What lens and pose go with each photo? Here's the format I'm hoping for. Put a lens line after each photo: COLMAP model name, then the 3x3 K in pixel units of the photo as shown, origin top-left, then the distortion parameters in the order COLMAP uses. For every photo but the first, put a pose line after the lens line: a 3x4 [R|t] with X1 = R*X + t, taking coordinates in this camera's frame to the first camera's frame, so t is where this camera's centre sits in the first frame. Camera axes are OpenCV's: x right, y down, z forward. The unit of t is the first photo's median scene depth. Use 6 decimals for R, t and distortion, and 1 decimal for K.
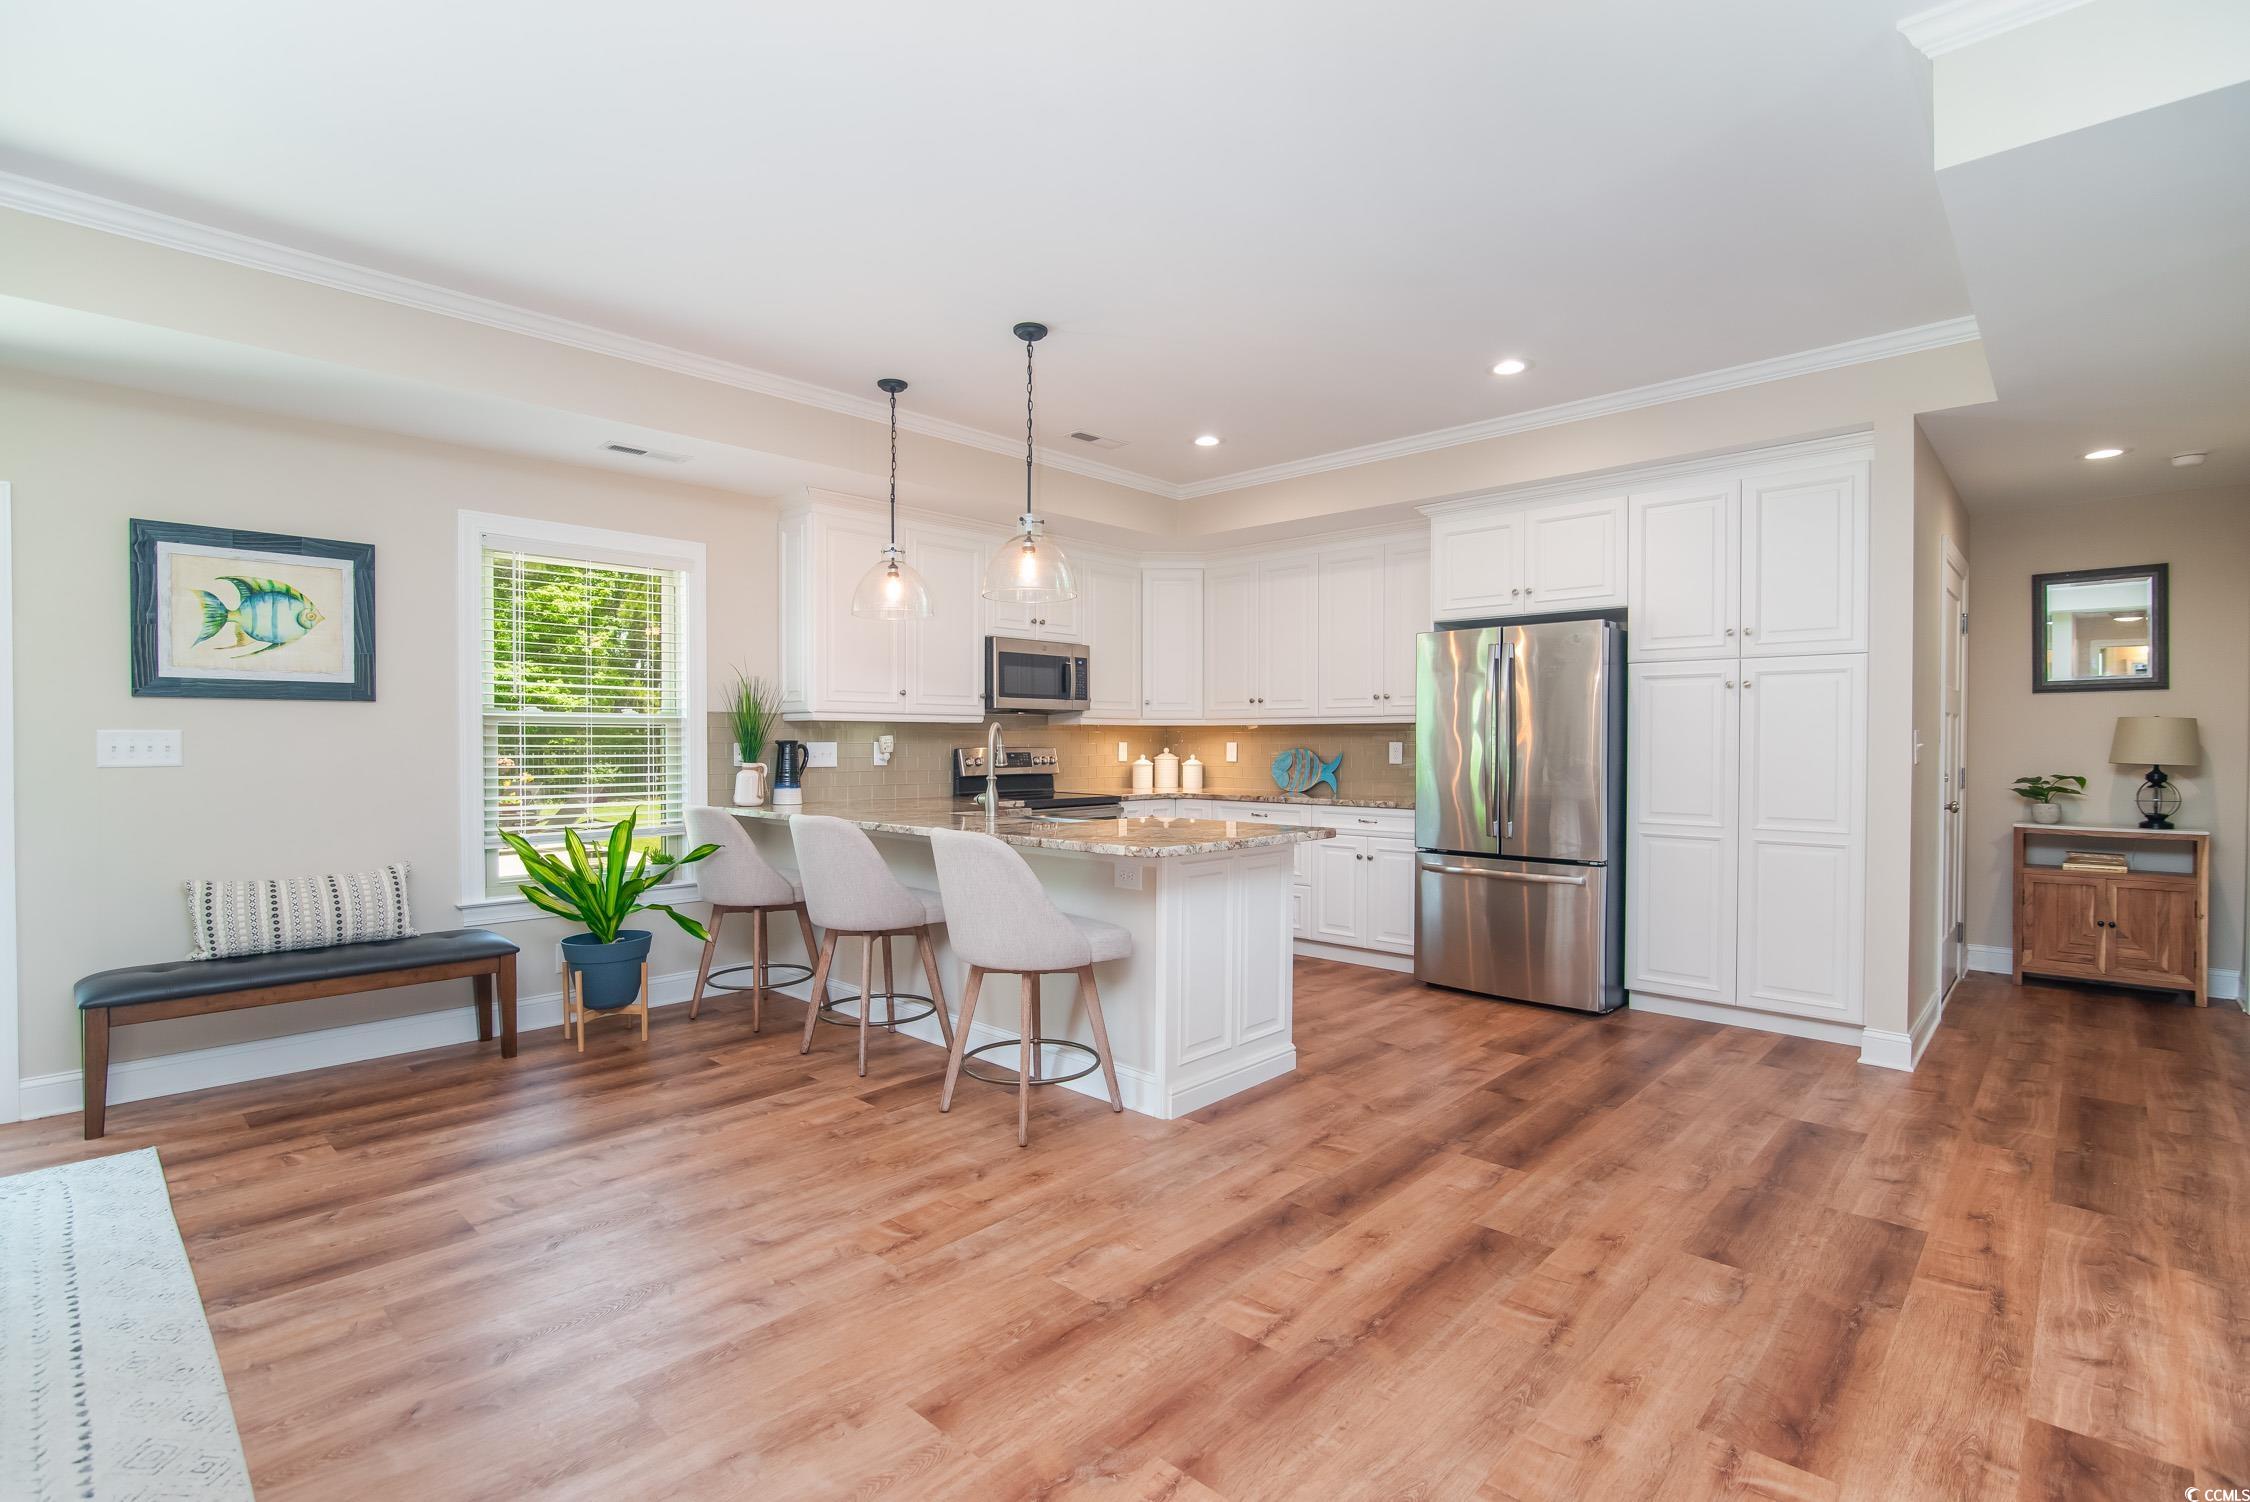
lens RADIAL K [[1036.1, 0, 1129.9], [0, 1036.1, 756.0], [0, 0, 1]] dist [-0.021657, 0.000209]
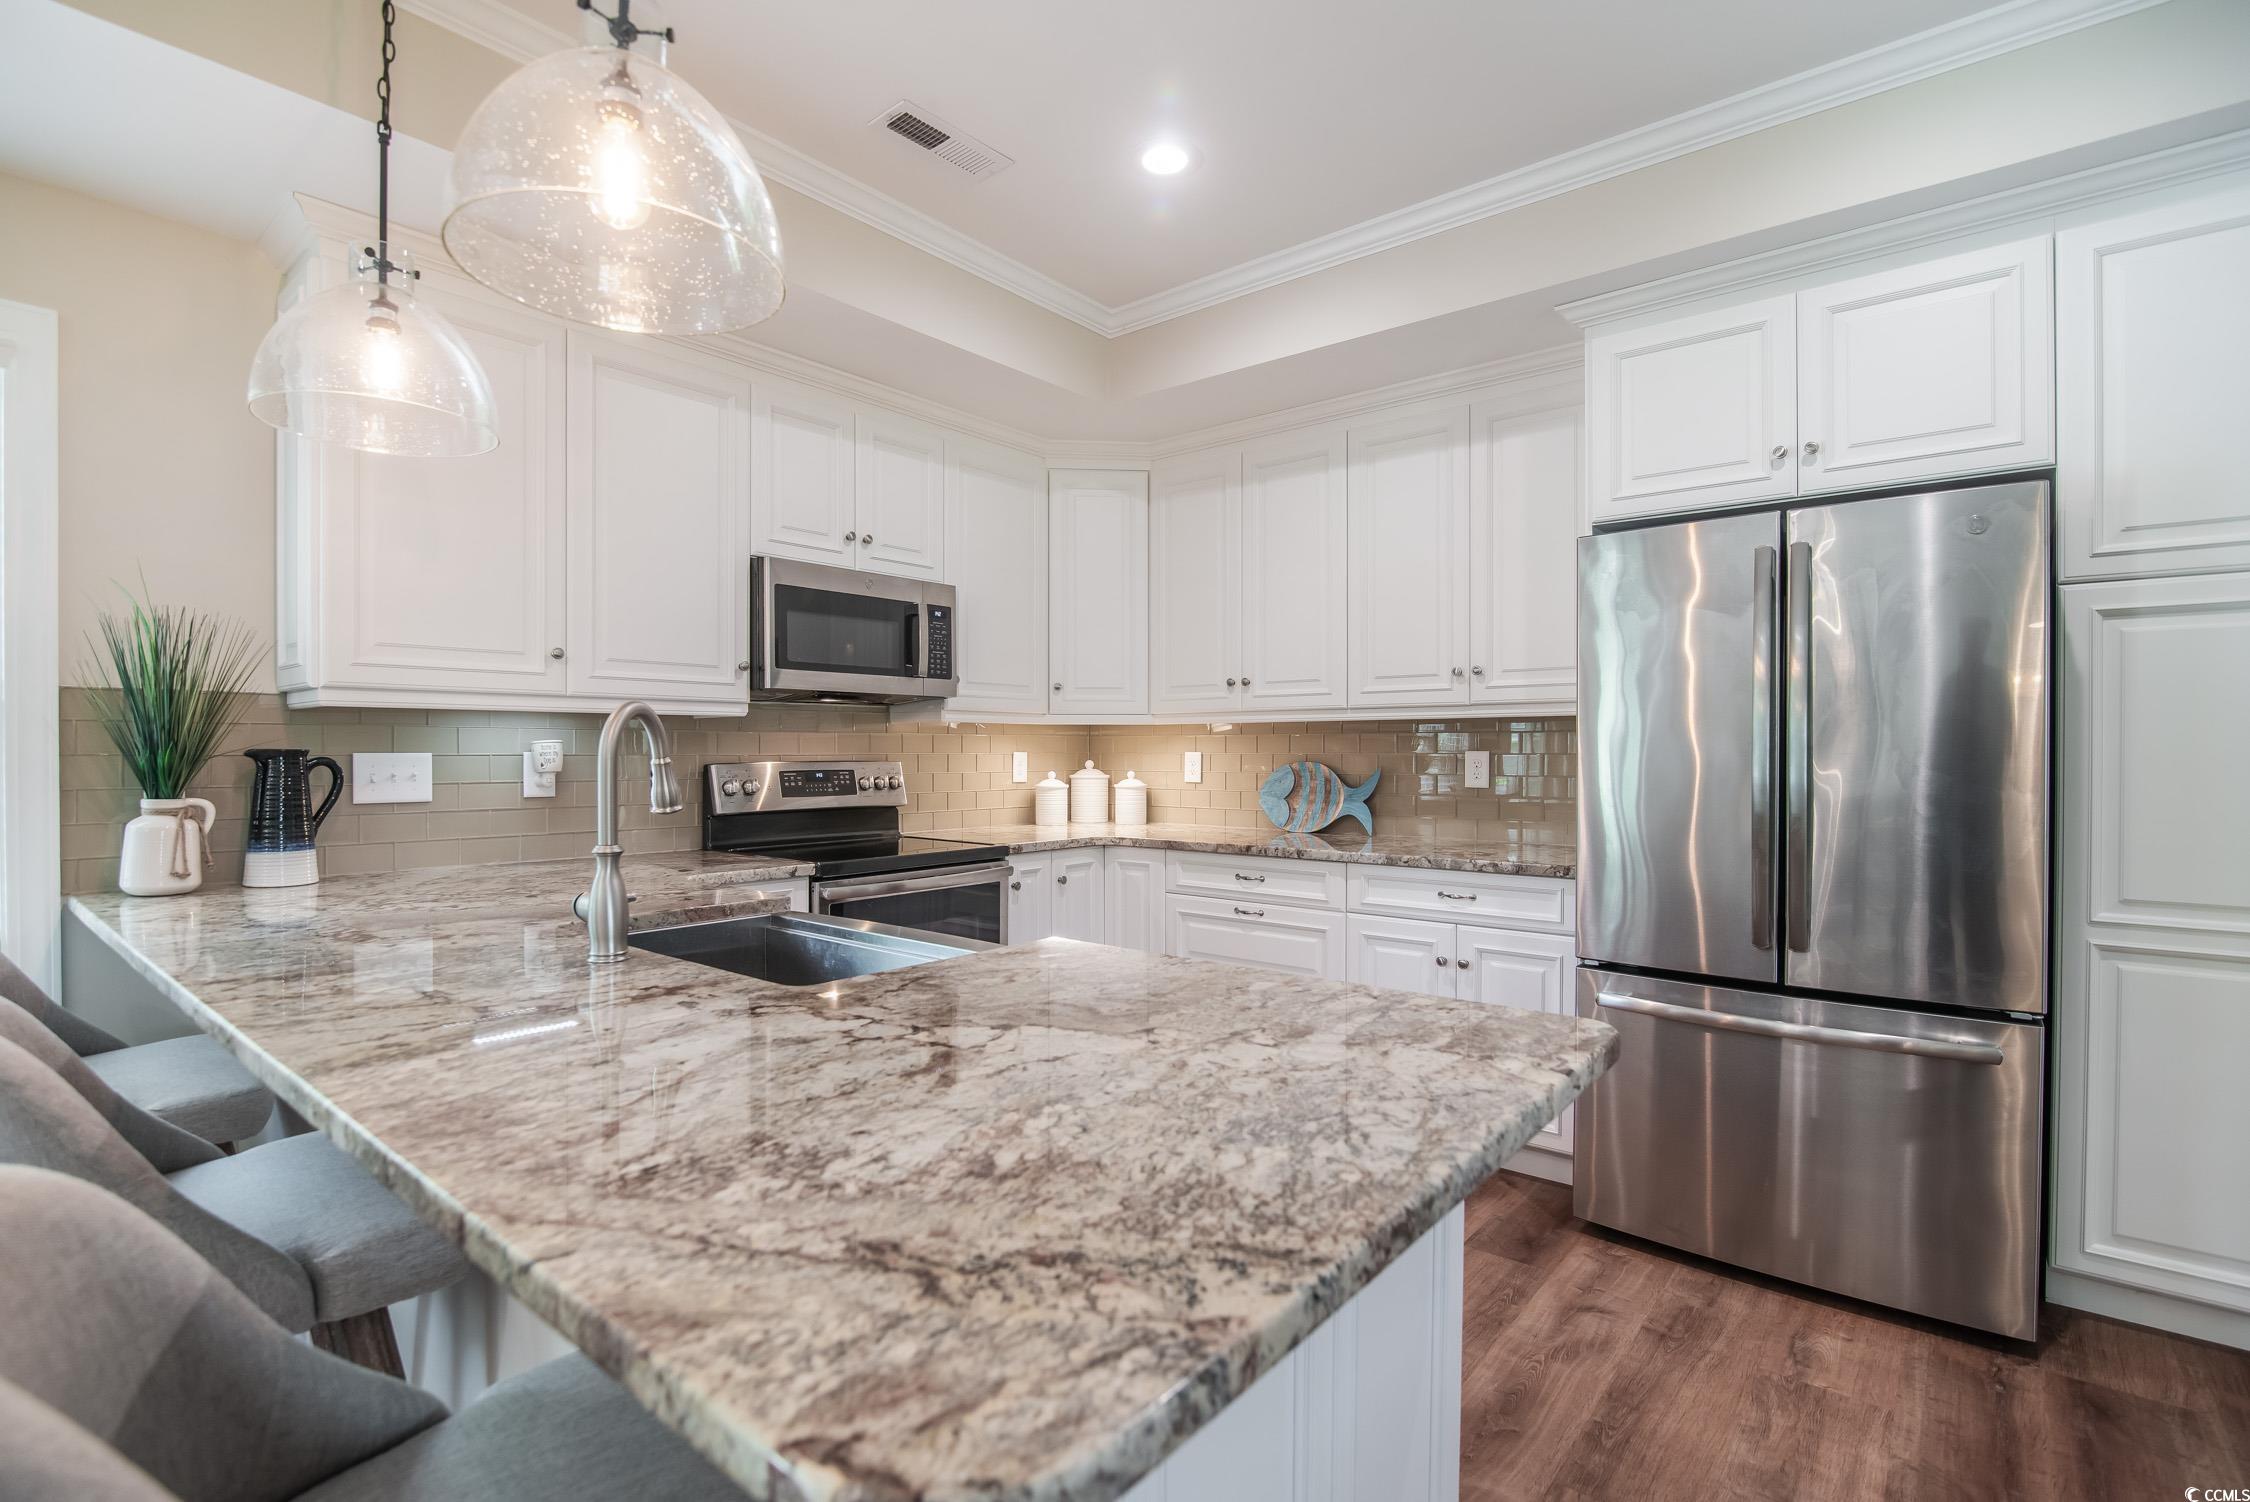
lens RADIAL K [[1023.8, 0, 1115.2], [0, 1023.8, 754.8], [0, 0, 1]] dist [-0.015988, 0.000043]
pose [[0.998366, -0.001964, 0.057113, 0.023293], [0.002496, 0.999954, -0.009231, -0.008327], [-0.057093, 0.009359, 0.998325, 0.566433]]
